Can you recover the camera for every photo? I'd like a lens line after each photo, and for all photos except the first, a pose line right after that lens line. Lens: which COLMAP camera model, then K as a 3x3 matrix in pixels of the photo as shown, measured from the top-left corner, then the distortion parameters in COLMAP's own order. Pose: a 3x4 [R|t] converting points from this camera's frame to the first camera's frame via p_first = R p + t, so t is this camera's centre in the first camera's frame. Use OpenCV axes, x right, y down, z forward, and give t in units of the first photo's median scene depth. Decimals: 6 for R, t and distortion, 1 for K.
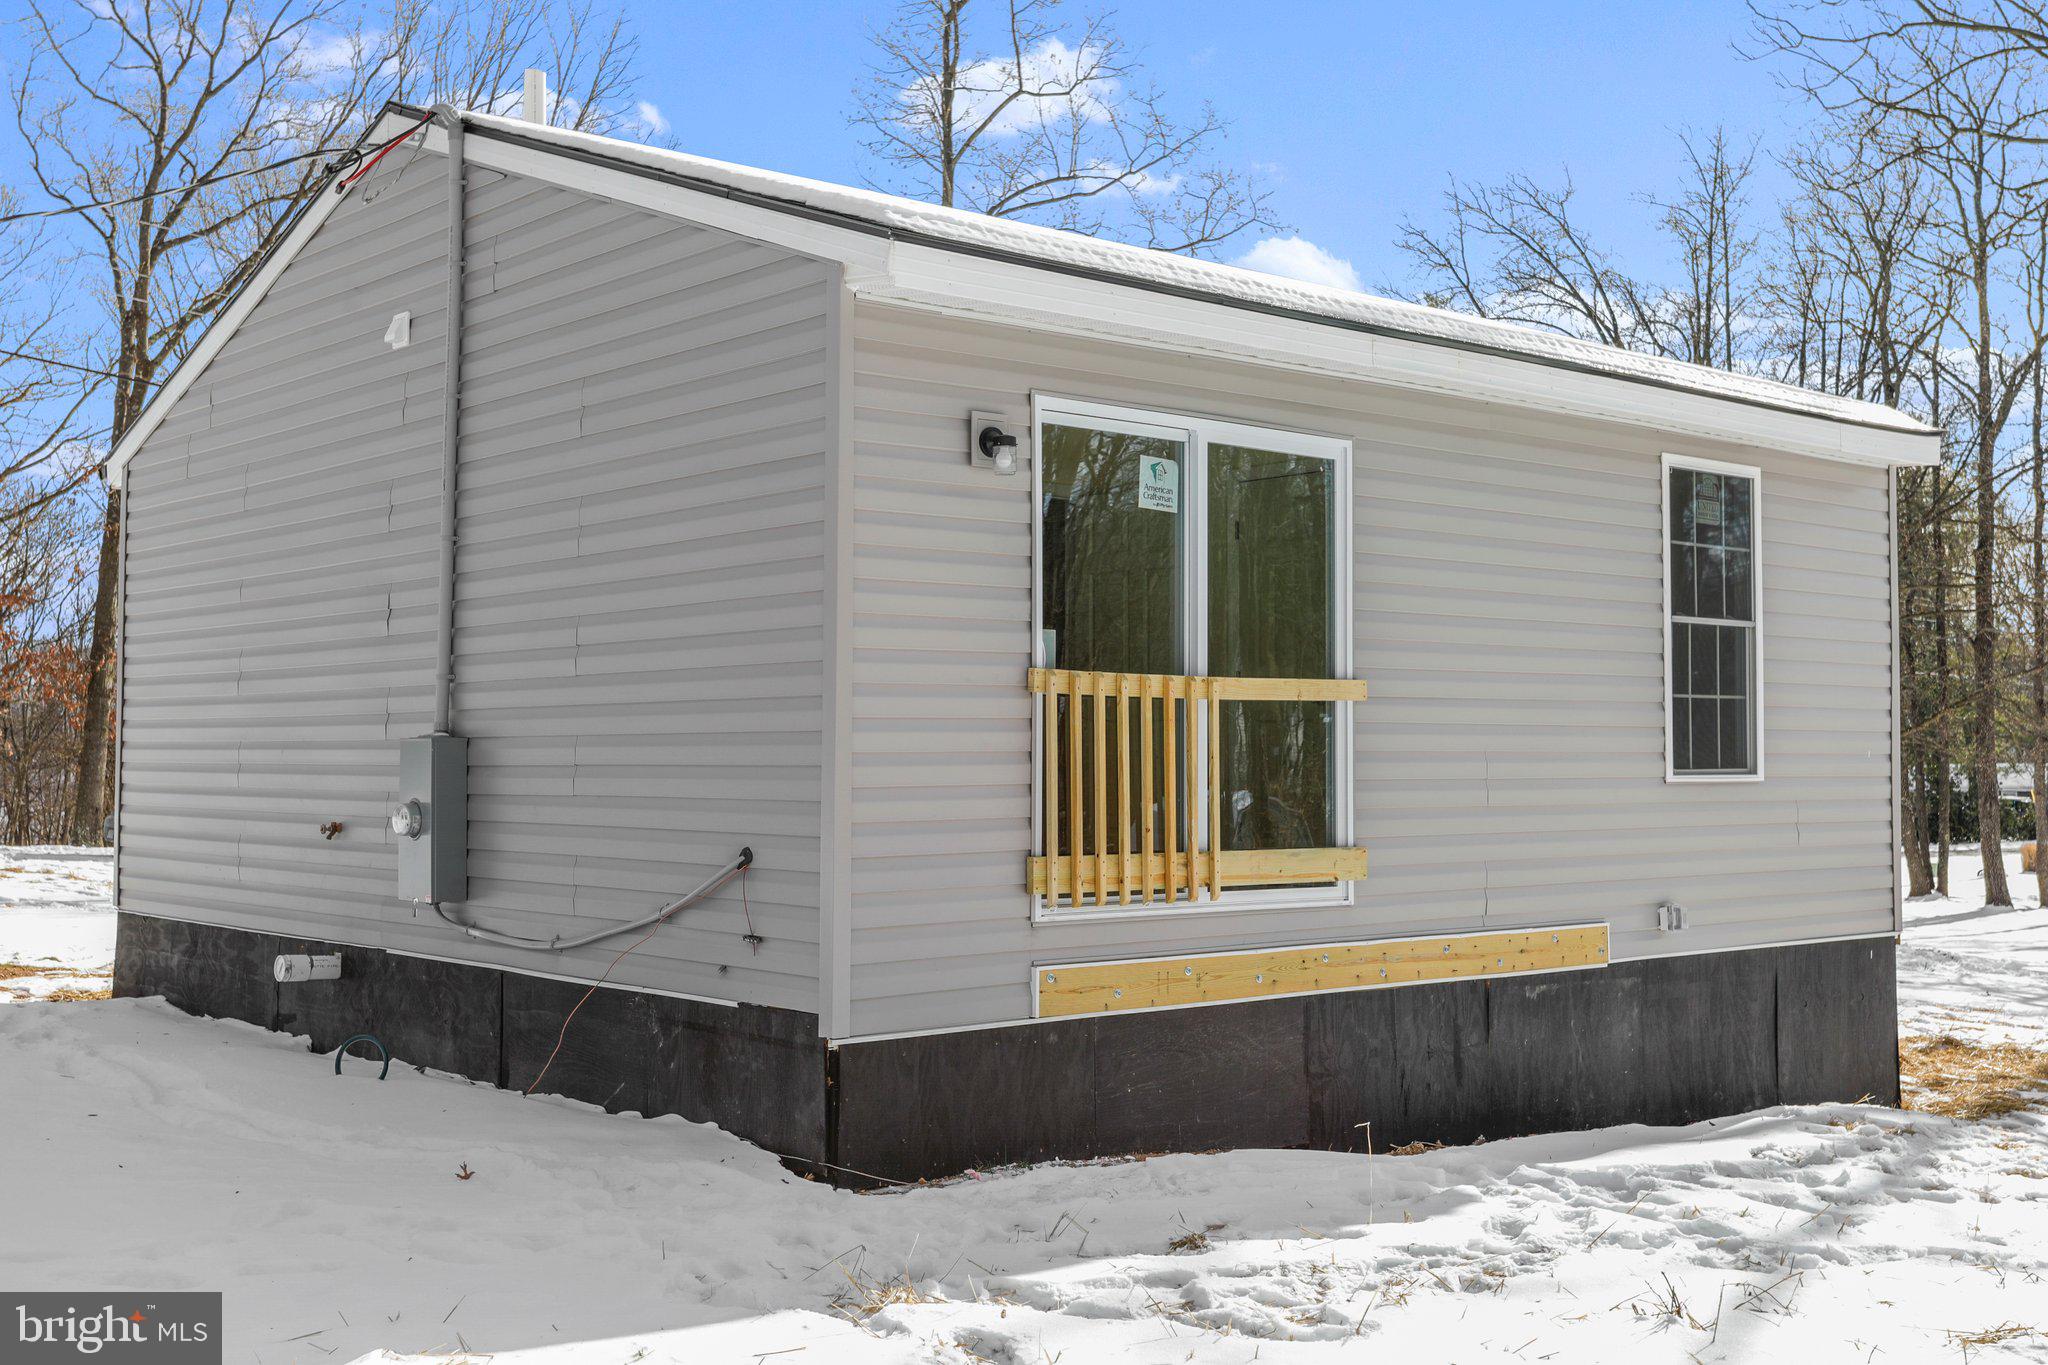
lens RADIAL K [[2265.5, 0, 1023.9], [0, 2265.5, 670.4], [0, 0, 1]] dist [-0.002935, 0.000000]
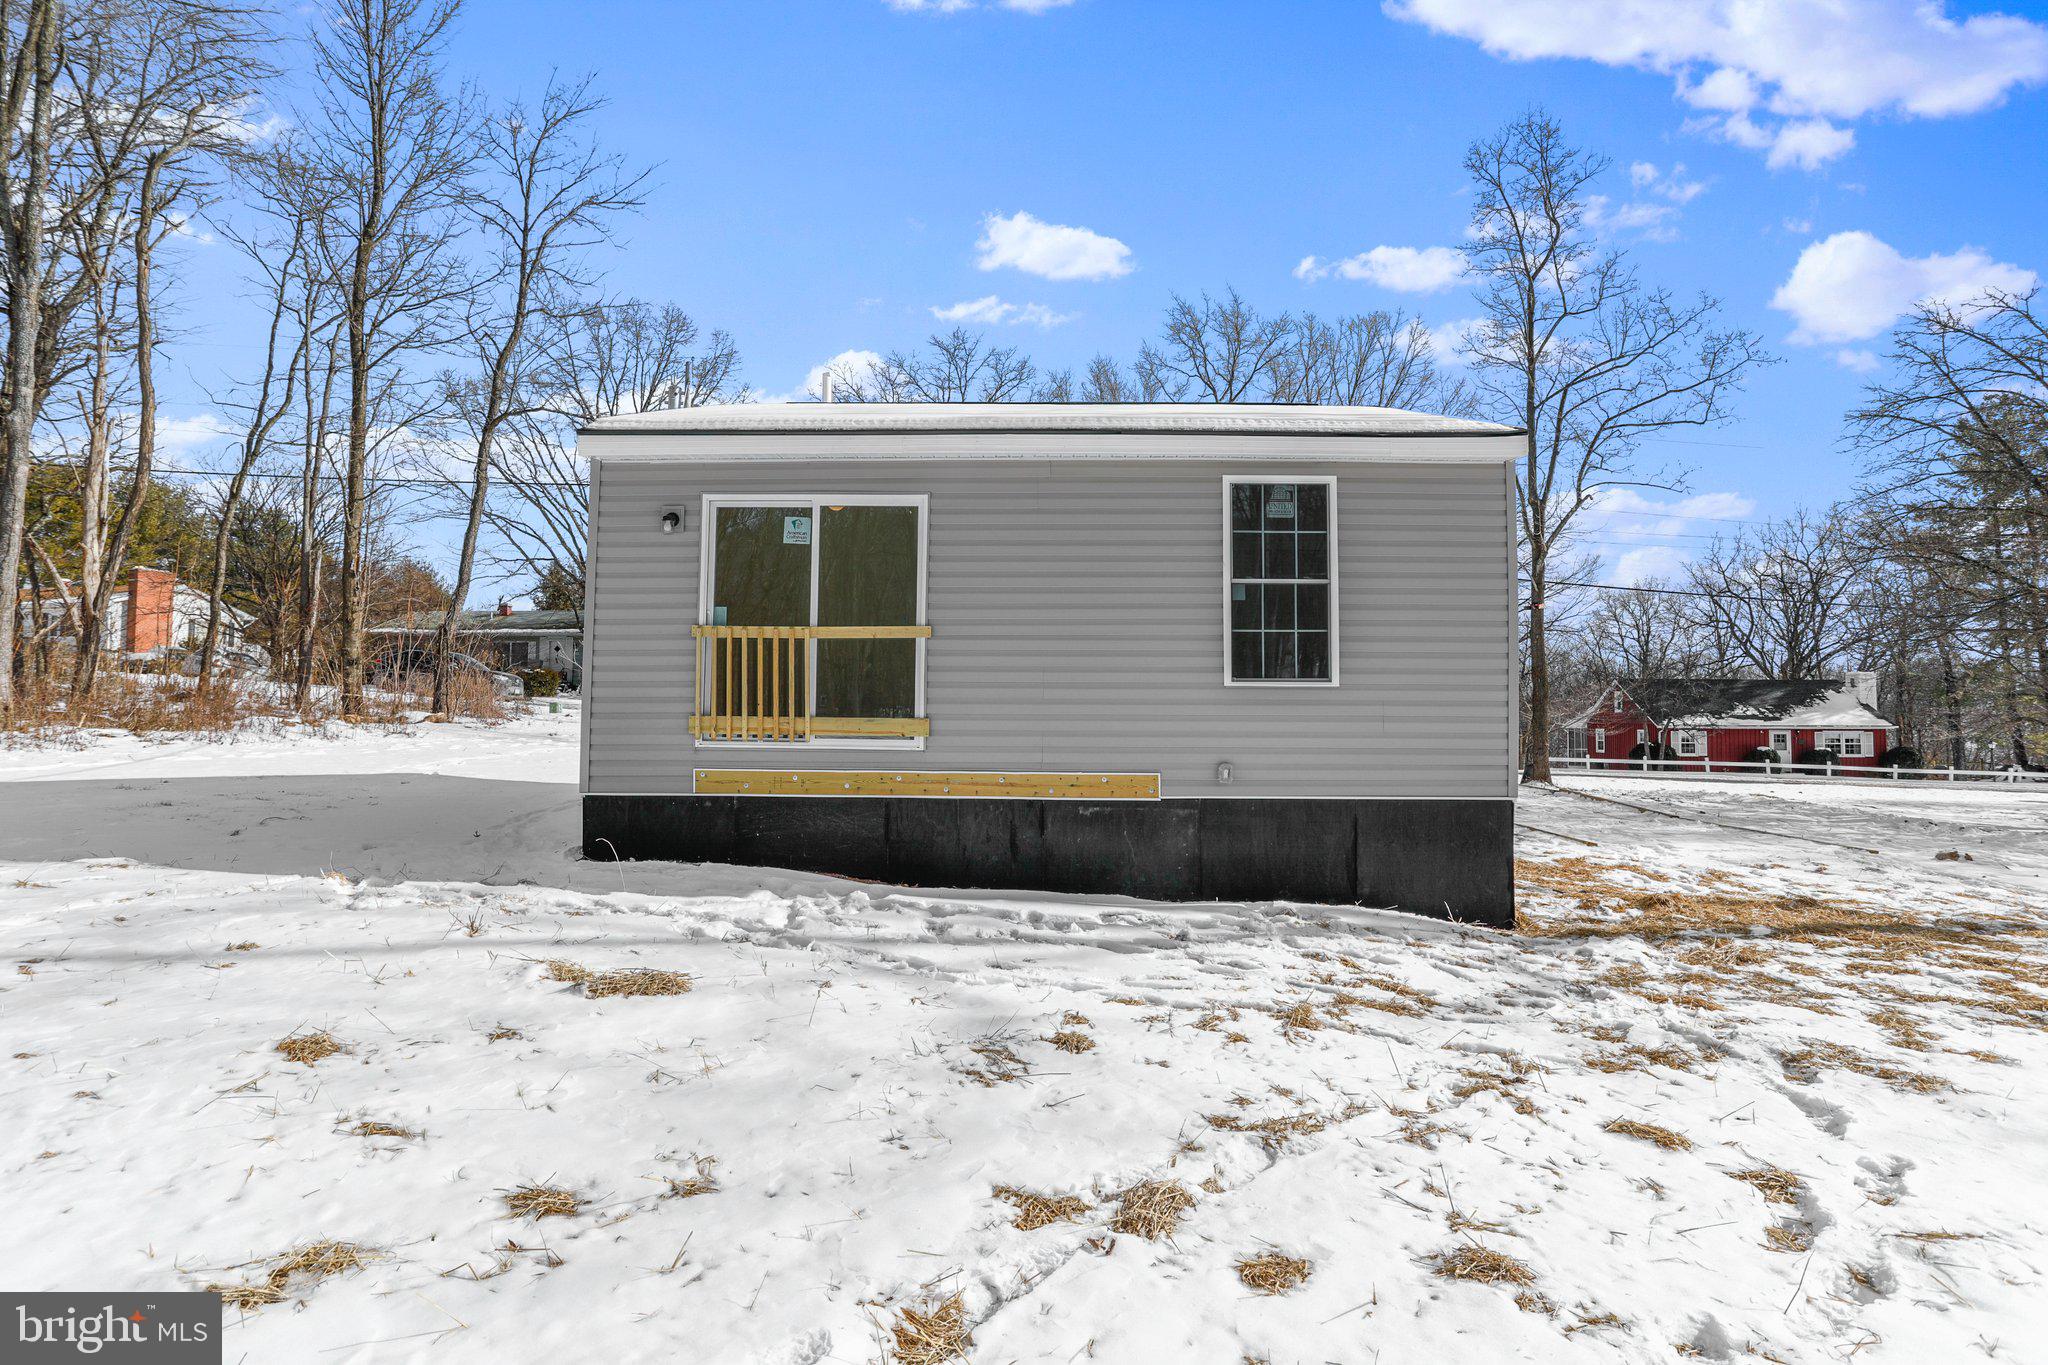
lens RADIAL K [[1124.4, 0, 1021.4], [0, 1124.4, 675.5], [0, 0, 1]] dist [-0.057831, 0.001552]
pose [[0.738809, -0.024455, -0.673471, 0.808118], [0.019716, 0.999698, -0.014672, 0.058316], [0.673627, -0.002438, 0.739068, 0.388946]]
